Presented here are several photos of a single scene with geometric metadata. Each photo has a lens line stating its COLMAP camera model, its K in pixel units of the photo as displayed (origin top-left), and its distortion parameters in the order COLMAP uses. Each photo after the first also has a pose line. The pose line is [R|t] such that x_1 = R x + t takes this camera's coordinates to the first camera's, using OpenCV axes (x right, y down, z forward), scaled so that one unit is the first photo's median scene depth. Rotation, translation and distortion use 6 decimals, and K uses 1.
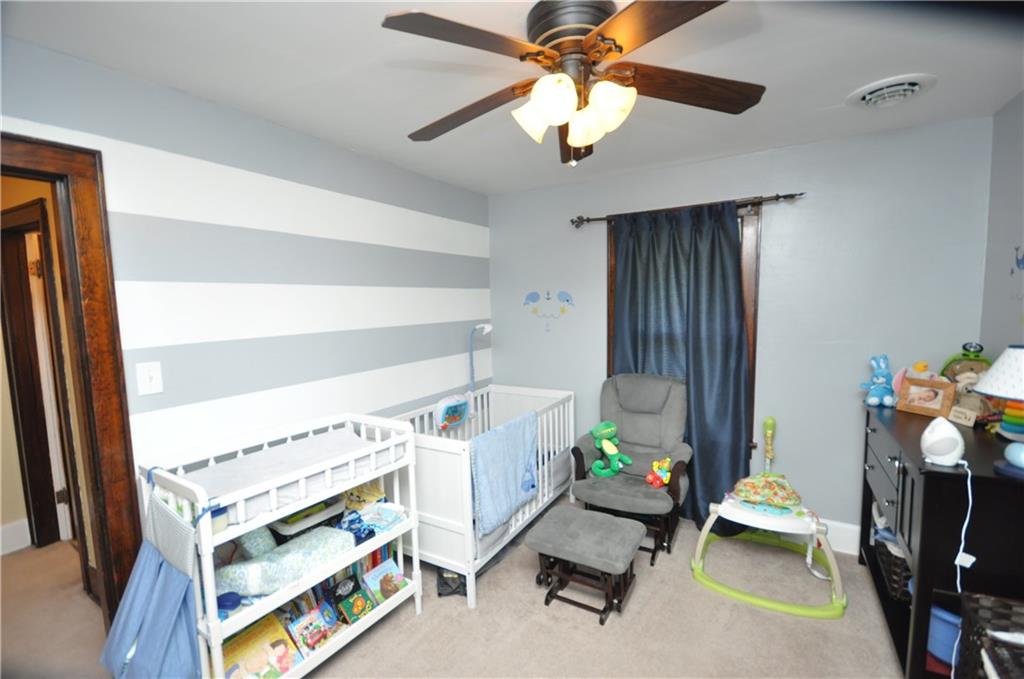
lens RADIAL K [[447.0, 0, 513.2], [0, 447.0, 351.2], [0, 0, 1]] dist [0.013641, -0.014452]
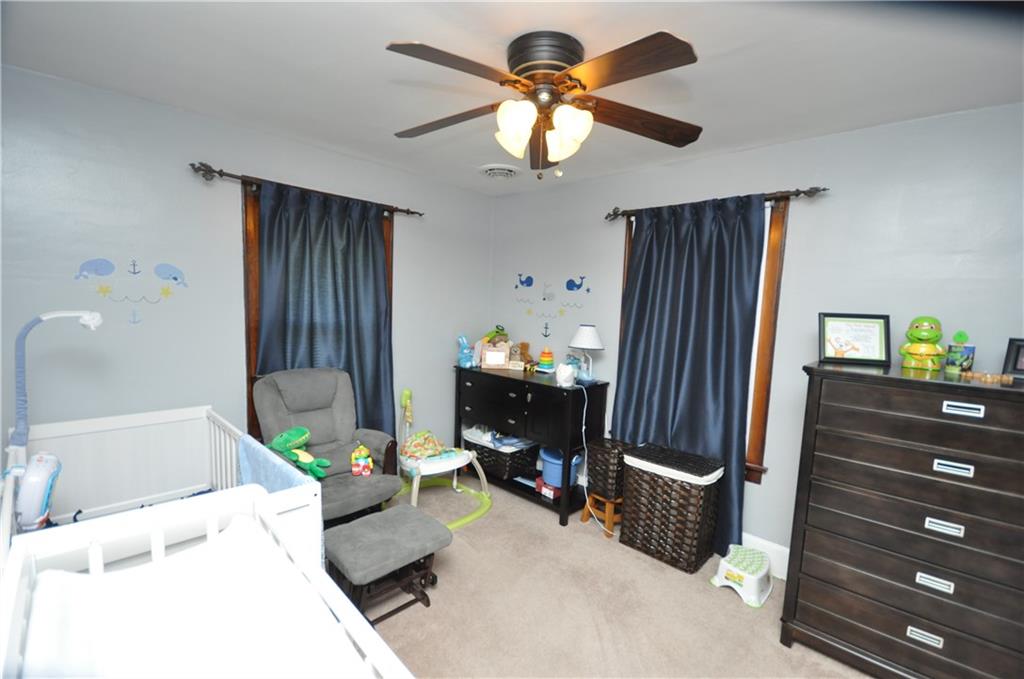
lens RADIAL K [[447.0, 0, 513.2], [0, 447.0, 351.2], [0, 0, 1]] dist [0.013641, -0.014452]
pose [[0.215794, -0.071369, 0.973827, -0.707108], [0.062652, 0.996282, 0.059131, -0.015988], [-0.974427, 0.048252, 0.219463, 0.555741]]
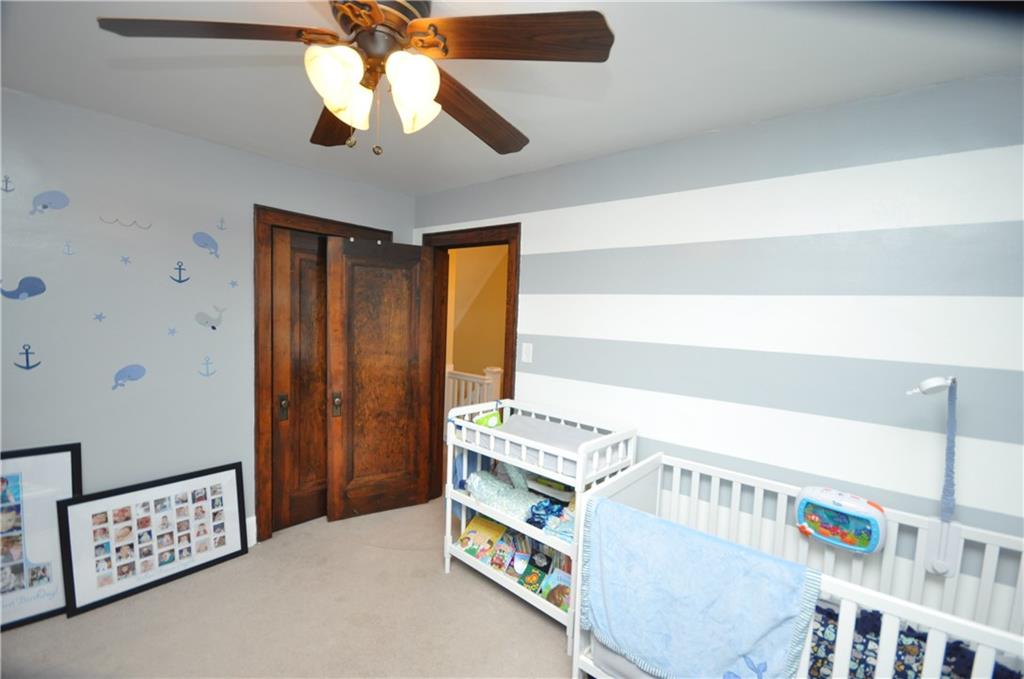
lens RADIAL K [[447.0, 0, 513.2], [0, 447.0, 351.2], [0, 0, 1]] dist [0.013641, -0.014452]
pose [[-0.164902, 0.108241, -0.980353, 0.663126], [-0.140245, 0.981287, 0.131934, -0.127393], [0.976288, 0.159245, -0.146636, 0.967576]]
